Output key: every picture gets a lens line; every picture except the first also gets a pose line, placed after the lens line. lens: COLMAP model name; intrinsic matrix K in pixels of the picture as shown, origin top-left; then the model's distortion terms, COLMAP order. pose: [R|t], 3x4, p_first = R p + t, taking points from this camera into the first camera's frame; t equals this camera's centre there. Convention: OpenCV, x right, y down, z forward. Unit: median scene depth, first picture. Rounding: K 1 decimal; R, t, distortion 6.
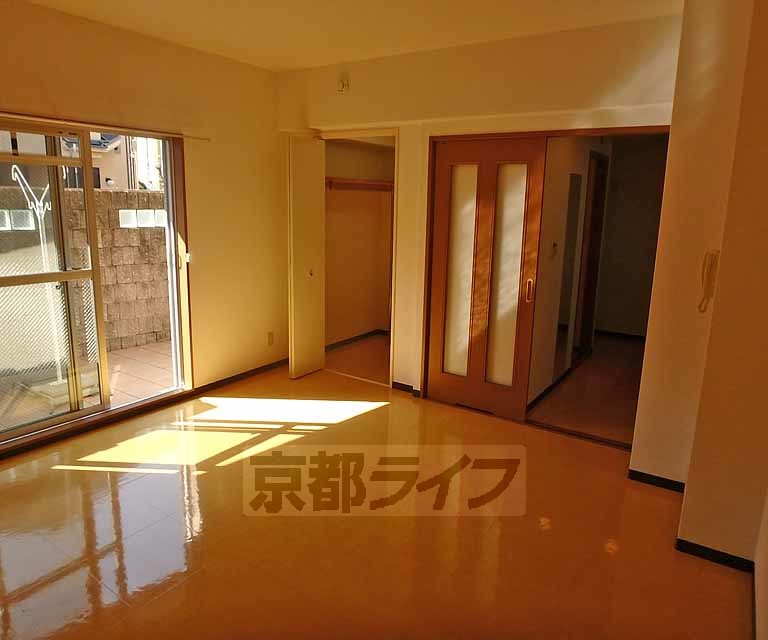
lens RADIAL K [[529.5, 0, 387.6], [0, 529.5, 313.0], [0, 0, 1]] dist [-0.038053, 0.019199]
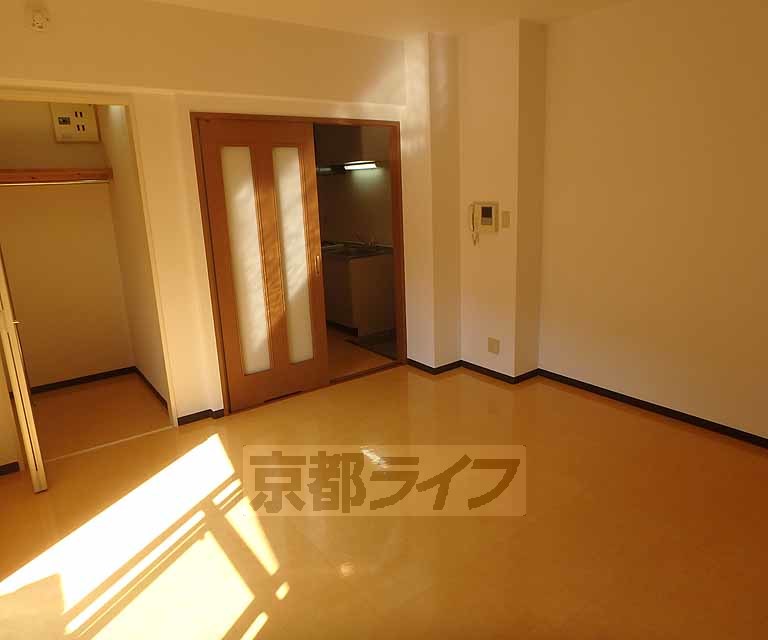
lens RADIAL K [[529.5, 0, 390.1], [0, 529.5, 321.4], [0, 0, 1]] dist [-0.038053, 0.019199]
pose [[0.317785, -0.267120, 0.909758, -0.675445], [0.241307, 0.950687, 0.194847, -0.103257], [-0.916942, 0.157612, 0.366572, 0.456238]]
